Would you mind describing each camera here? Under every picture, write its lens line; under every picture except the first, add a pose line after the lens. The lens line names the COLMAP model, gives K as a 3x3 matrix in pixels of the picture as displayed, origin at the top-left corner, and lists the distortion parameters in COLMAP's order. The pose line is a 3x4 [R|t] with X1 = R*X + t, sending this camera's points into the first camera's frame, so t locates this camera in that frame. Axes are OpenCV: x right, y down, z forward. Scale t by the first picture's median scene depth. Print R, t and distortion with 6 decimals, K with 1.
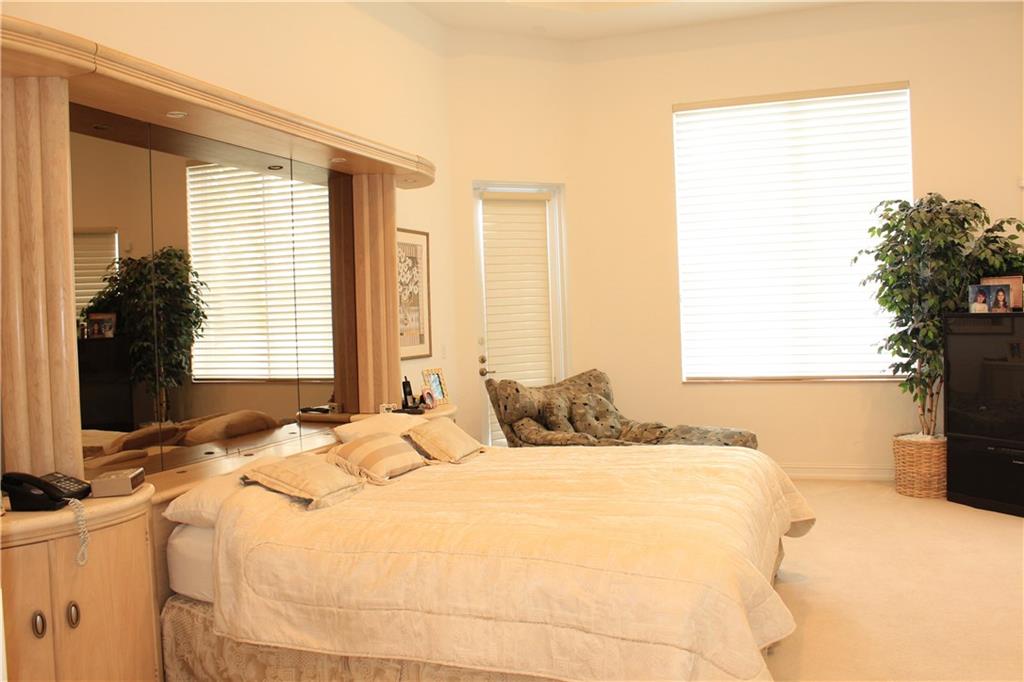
lens RADIAL K [[858.6, 0, 515.1], [0, 858.6, 333.8], [0, 0, 1]] dist [-0.172324, 0.172430]
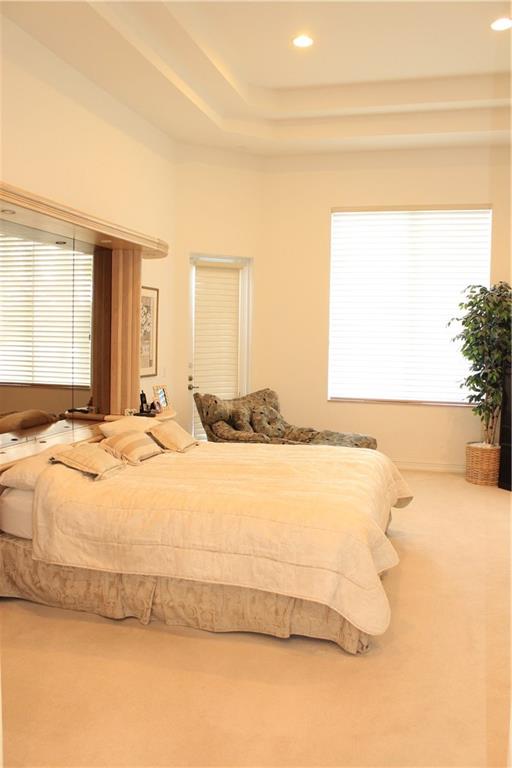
lens RADIAL K [[644.0, 0, 256.0], [0, 644.0, 384.0], [0, 0, 1]] dist [-0.172324, 0.172430]
pose [[0.994416, 0.045474, 0.095235, -0.041488], [-0.050224, 0.997580, 0.048083, -0.023646], [-0.092818, -0.052598, 0.994293, -0.104972]]
